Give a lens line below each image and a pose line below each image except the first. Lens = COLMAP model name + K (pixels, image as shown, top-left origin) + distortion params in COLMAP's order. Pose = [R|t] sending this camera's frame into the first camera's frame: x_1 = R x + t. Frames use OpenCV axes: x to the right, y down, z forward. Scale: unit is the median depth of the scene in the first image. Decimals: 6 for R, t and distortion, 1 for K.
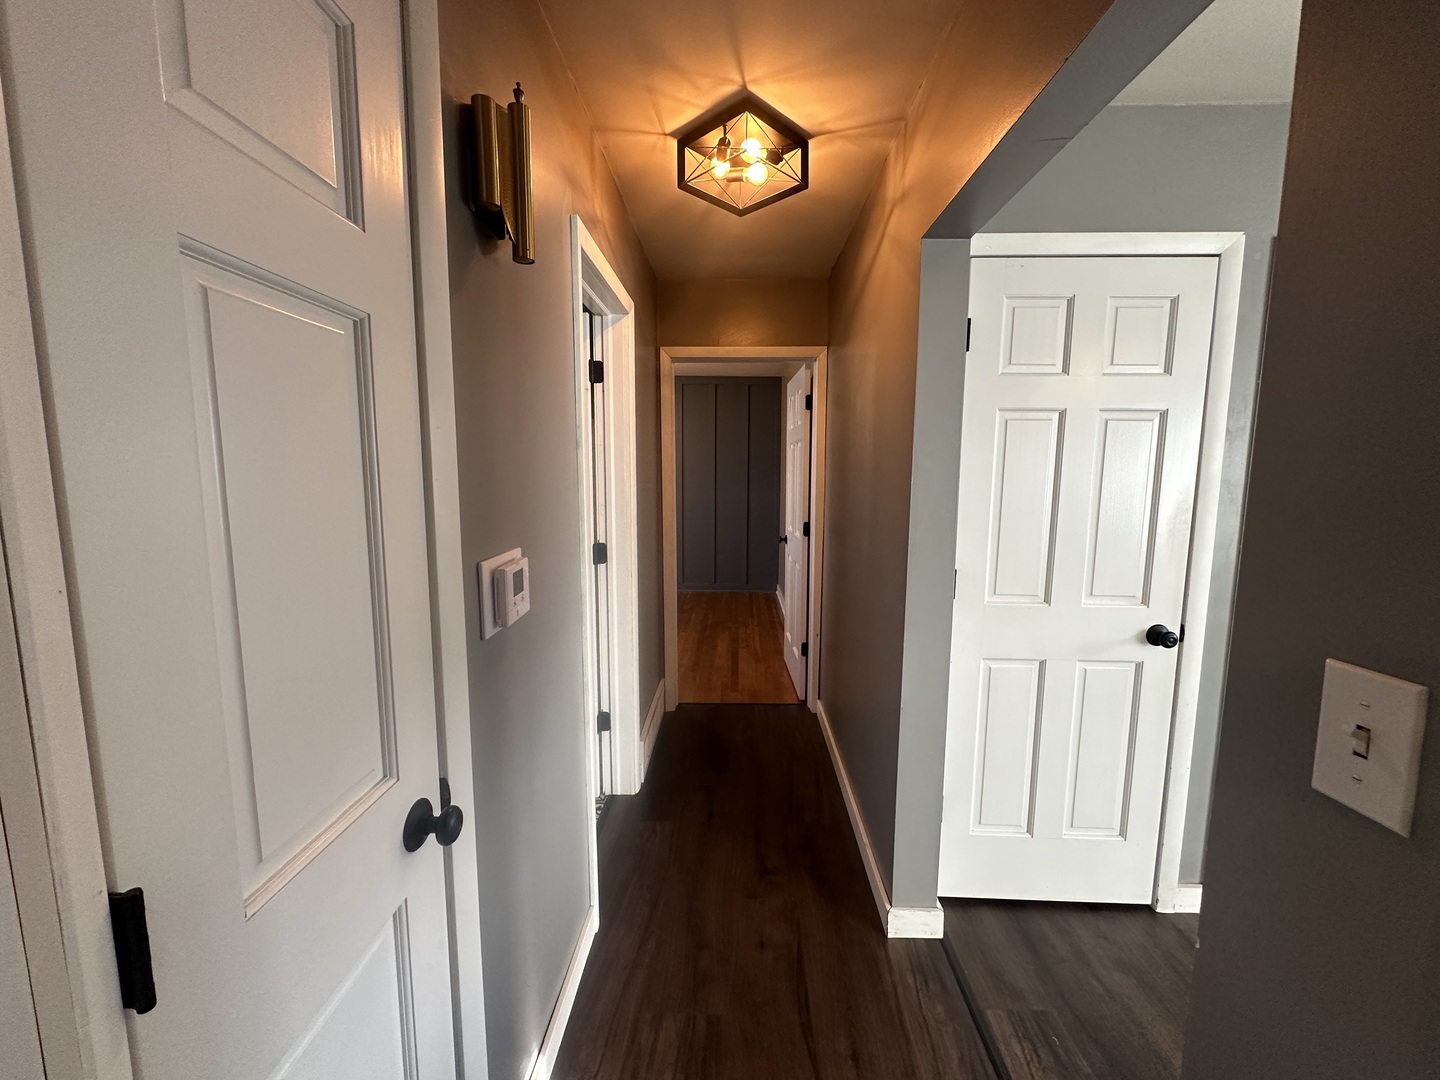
lens RADIAL K [[577.5, 0, 720.0], [0, 577.5, 540.0], [0, 0, 1]] dist [0.000162, -0.000290]
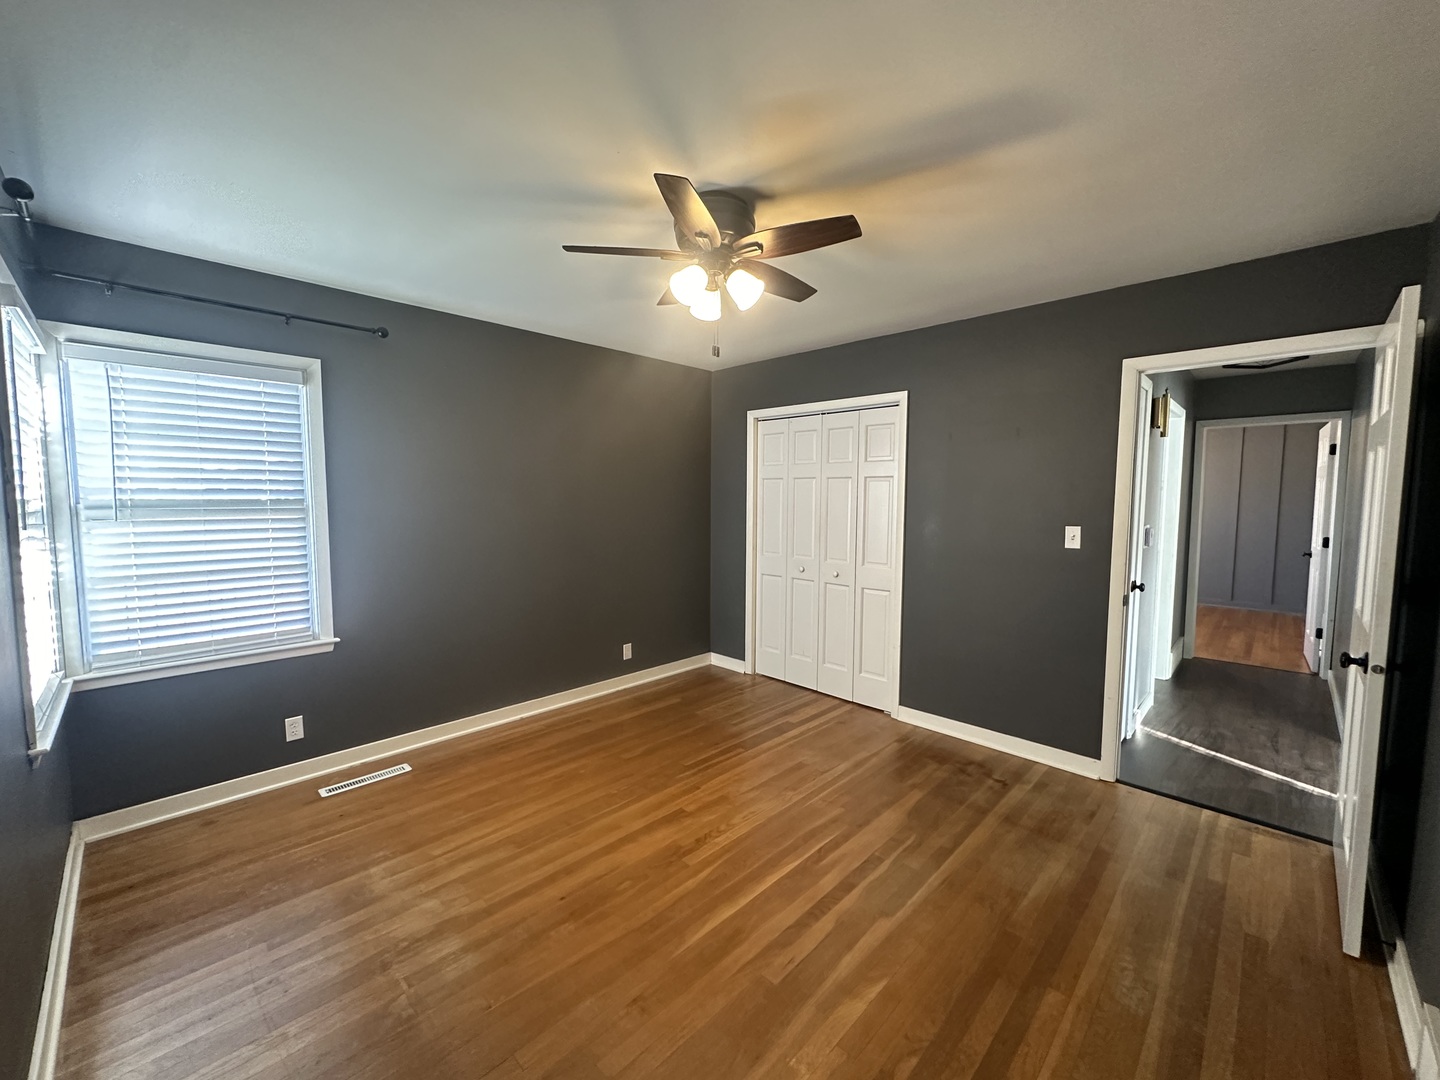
lens RADIAL K [[577.5, 0, 720.0], [0, 577.5, 540.0], [0, 0, 1]] dist [0.000162, -0.000290]
pose [[0.738650, 0.047071, -0.672443, 0.010237], [-0.079246, 0.996705, -0.017279, 0.095878], [0.669415, 0.066052, 0.739947, -0.818656]]
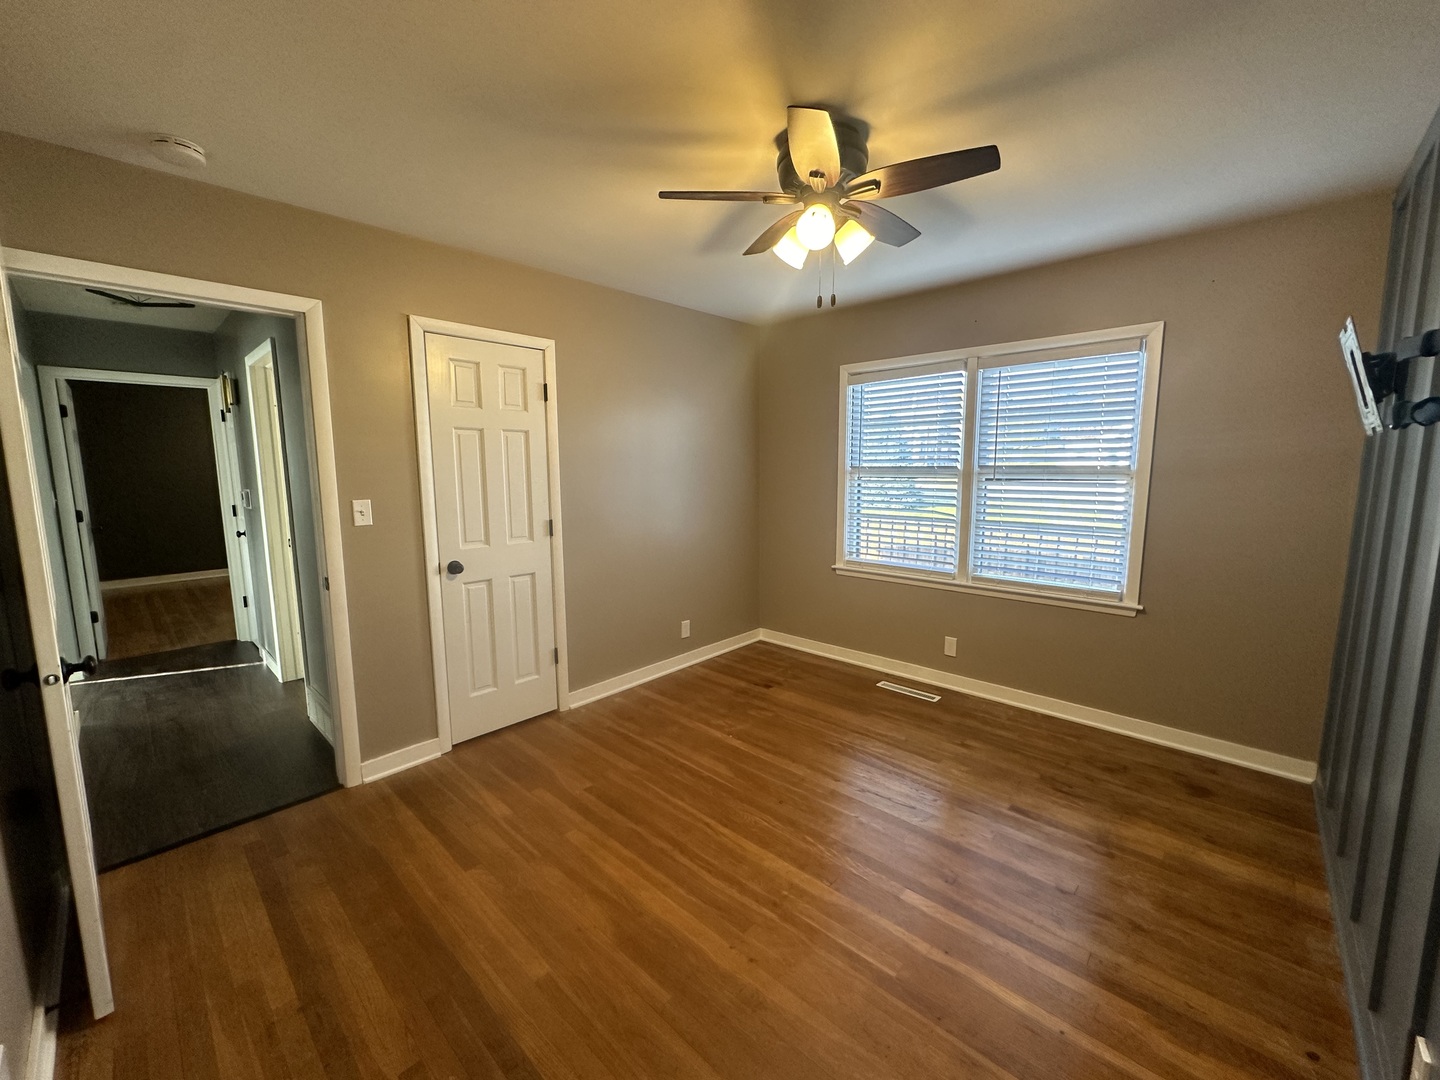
lens RADIAL K [[572.7, 0, 745.5], [0, 572.7, 535.6], [0, 0, 1]] dist [-0.011390, -0.000037]
pose [[-0.640723, 0.094419, -0.761944, 0.108014], [-0.089368, 0.976492, 0.196156, -0.195954], [0.762553, 0.193775, -0.617223, 1.610969]]
